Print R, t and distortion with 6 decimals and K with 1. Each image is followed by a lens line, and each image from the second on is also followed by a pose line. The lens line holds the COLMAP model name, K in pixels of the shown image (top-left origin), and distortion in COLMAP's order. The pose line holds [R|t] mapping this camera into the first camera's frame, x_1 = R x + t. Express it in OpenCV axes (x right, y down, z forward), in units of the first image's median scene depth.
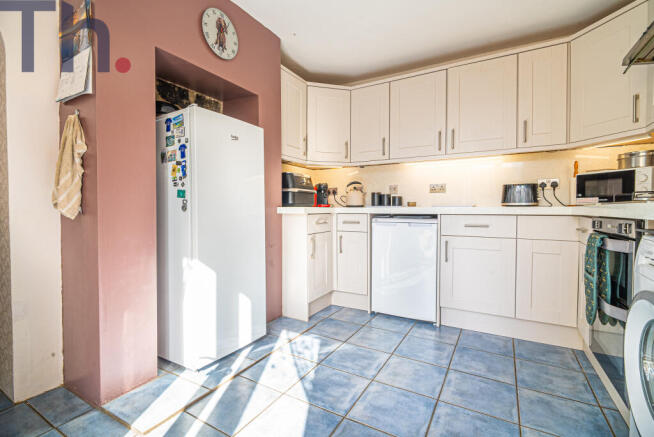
lens RADIAL K [[307.3, 0, 326.1], [0, 307.3, 215.6], [0, 0, 1]] dist [0.000704, -0.004531]
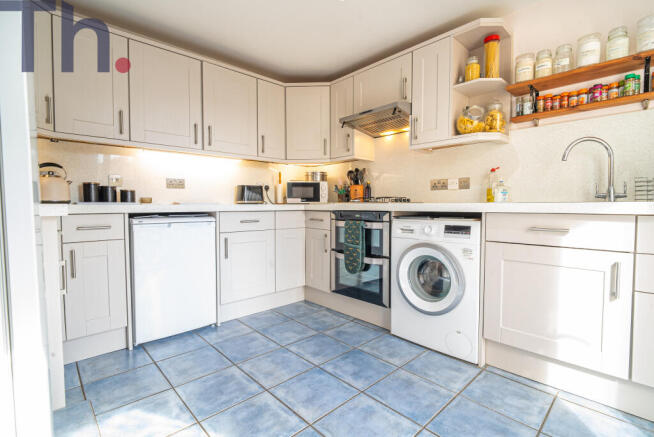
lens RADIAL K [[307.3, 0, 326.1], [0, 307.3, 215.6], [0, 0, 1]] dist [0.000704, -0.004531]
pose [[0.275757, -0.032014, 0.960694, -0.518958], [0.022077, 0.999393, 0.026966, -0.011466], [-0.960974, 0.013773, 0.276297, 0.430212]]
